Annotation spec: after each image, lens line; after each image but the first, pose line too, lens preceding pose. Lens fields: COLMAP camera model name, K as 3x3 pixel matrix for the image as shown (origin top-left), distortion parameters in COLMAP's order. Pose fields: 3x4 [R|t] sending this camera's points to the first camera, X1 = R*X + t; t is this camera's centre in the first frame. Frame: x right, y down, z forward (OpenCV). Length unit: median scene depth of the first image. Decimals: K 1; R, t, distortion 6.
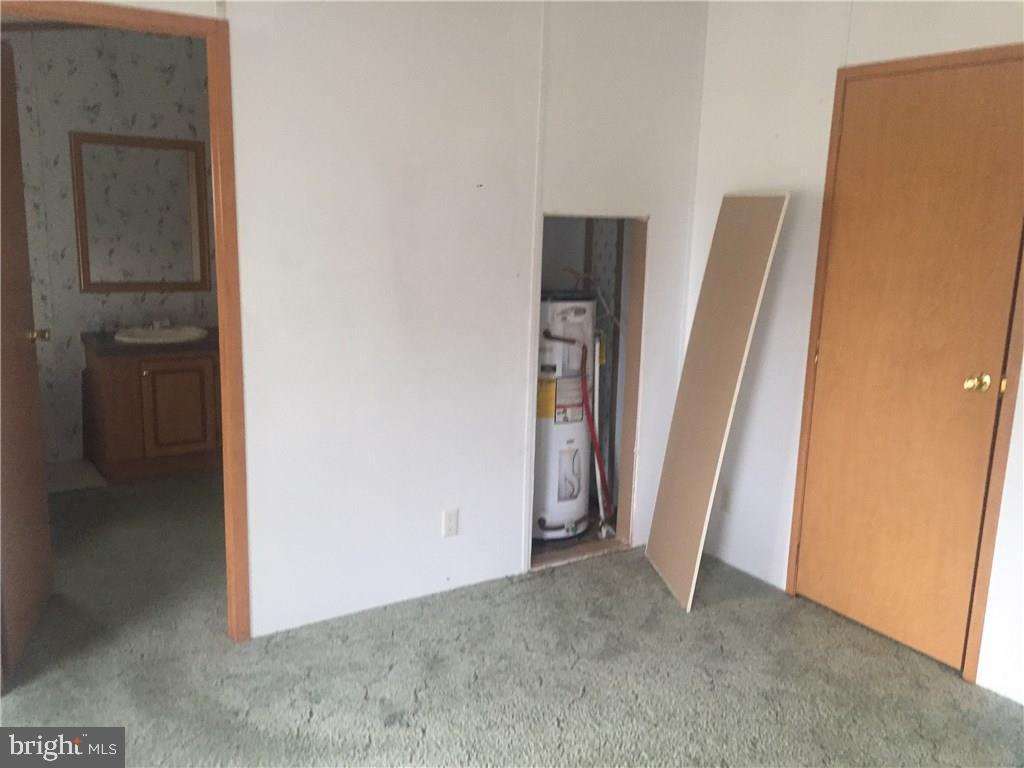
lens RADIAL K [[900.3, 0, 512.0], [0, 900.3, 384.0], [0, 0, 1]] dist [-0.001772, -0.004324]
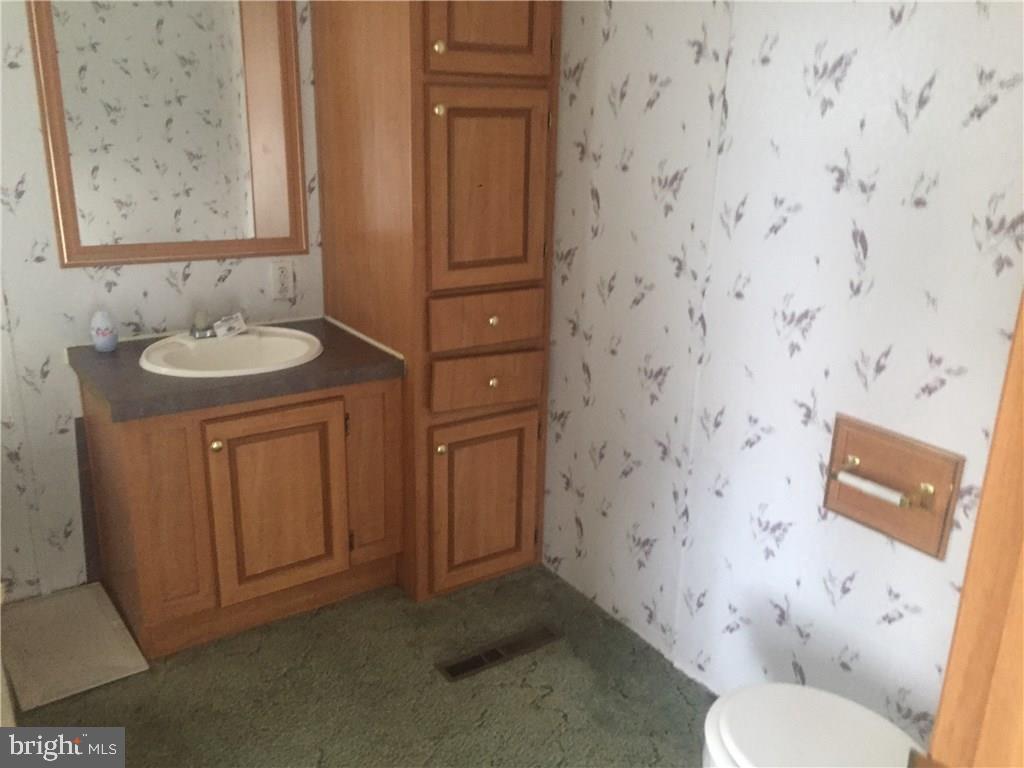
lens RADIAL K [[880.7, 0, 512.5], [0, 880.7, 381.0], [0, 0, 1]] dist [0.084166, -0.114478]
pose [[0.999345, -0.015413, 0.032732, -0.246395], [0.011885, 0.994361, 0.105379, -0.087882], [-0.034171, -0.104921, 0.993893, 0.491354]]
